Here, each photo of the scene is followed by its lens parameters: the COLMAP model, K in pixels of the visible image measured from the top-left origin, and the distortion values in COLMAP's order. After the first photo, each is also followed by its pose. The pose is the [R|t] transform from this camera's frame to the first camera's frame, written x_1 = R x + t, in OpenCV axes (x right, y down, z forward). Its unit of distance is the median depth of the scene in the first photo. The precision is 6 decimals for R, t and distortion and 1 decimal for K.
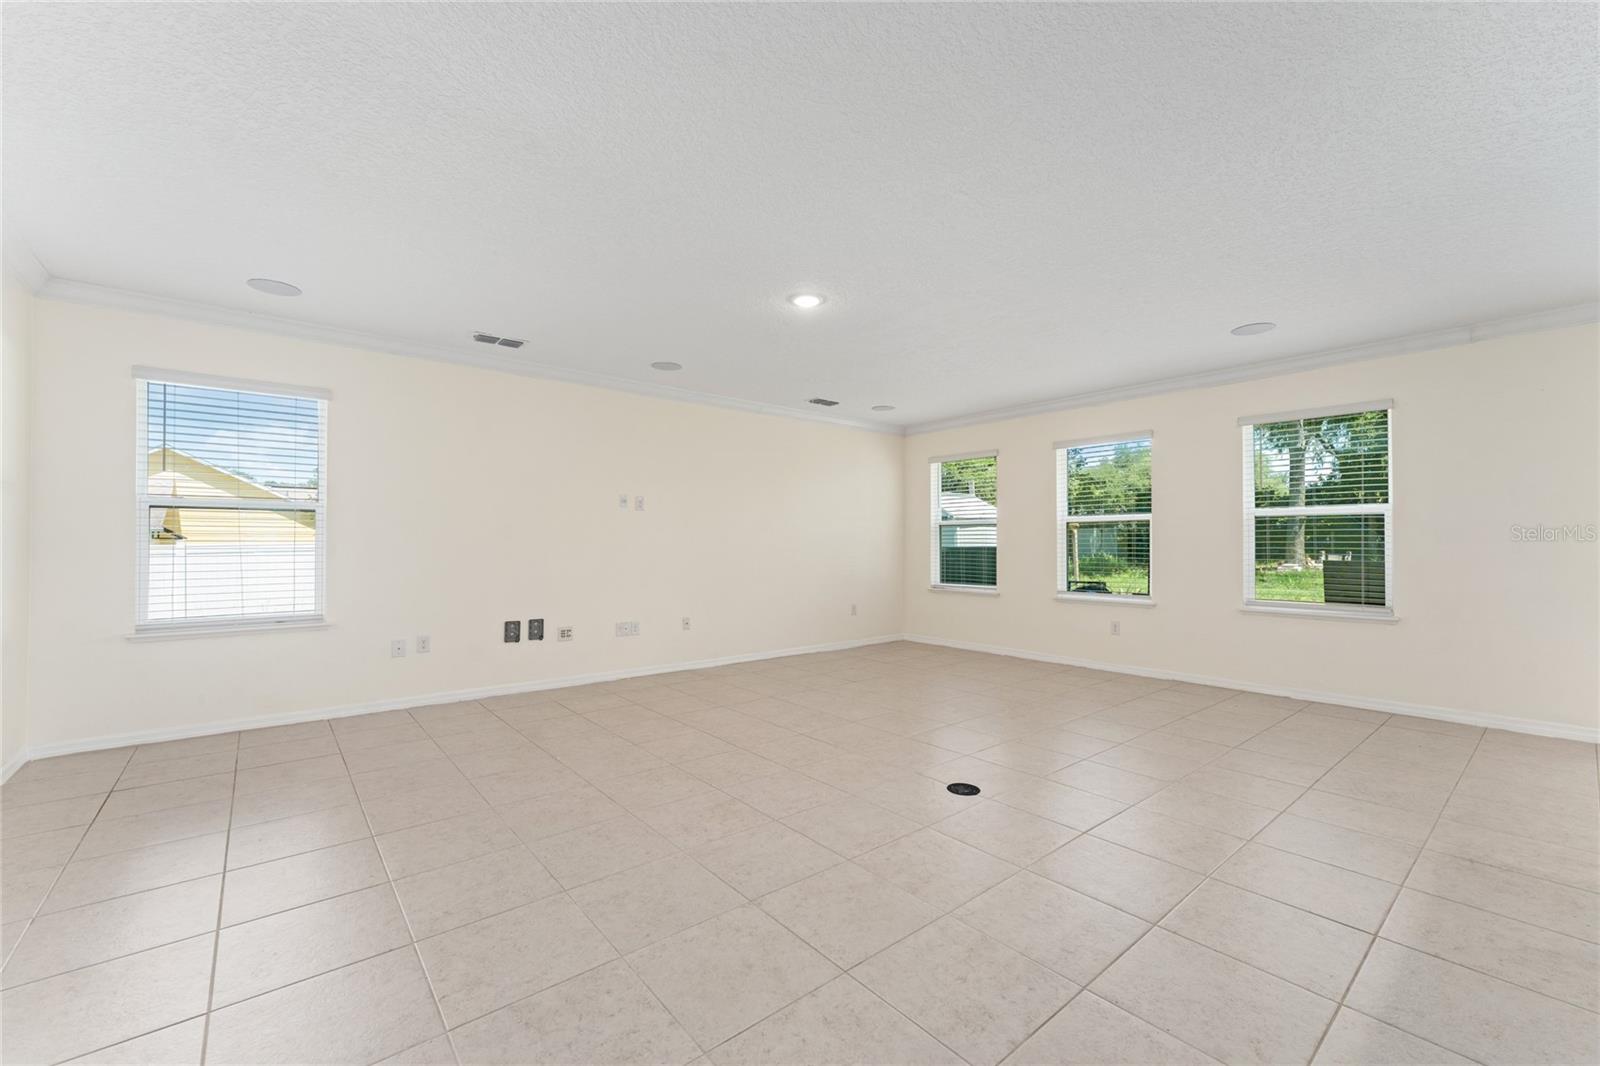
lens RADIAL K [[641.3, 0, 786.9], [0, 641.3, 534.9], [0, 0, 1]] dist [-0.002606, -0.000084]
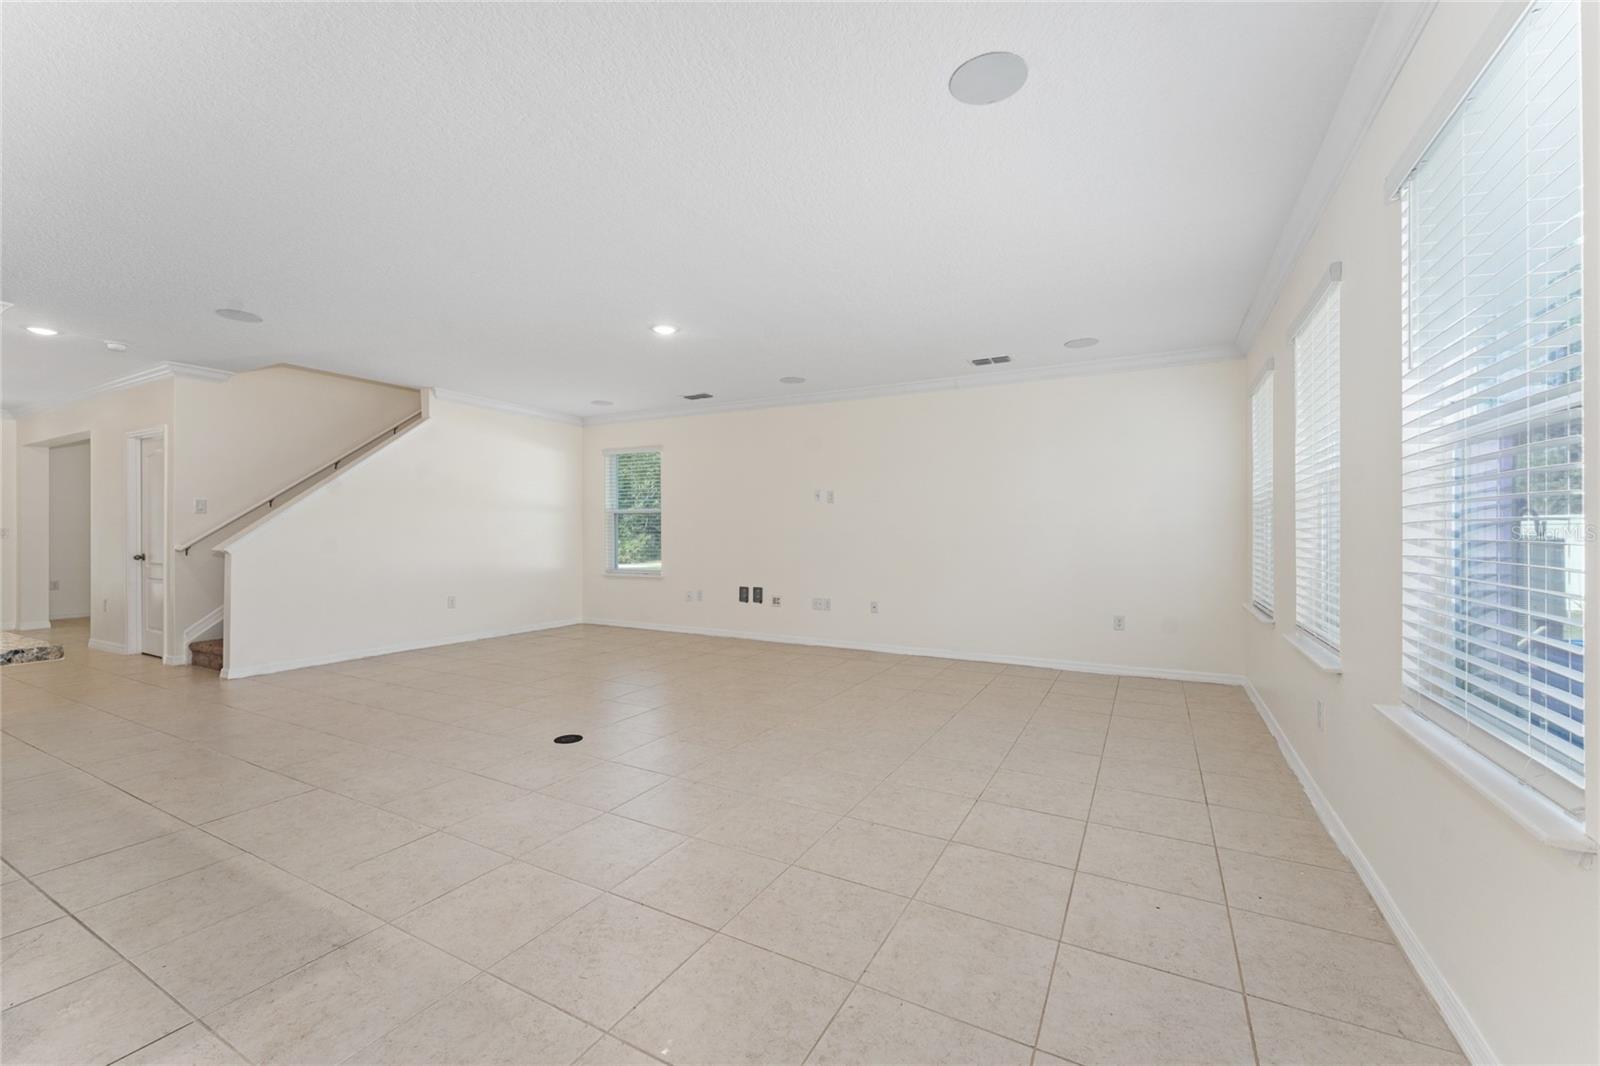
lens RADIAL K [[641.3, 0, 788.2], [0, 641.3, 530.9], [0, 0, 1]] dist [-0.002606, -0.000084]
pose [[0.374482, 0.000986, -0.927234, 0.896704], [0.019590, 0.999768, 0.008975, 0.000414], [0.927027, -0.021525, 0.374376, 0.552265]]
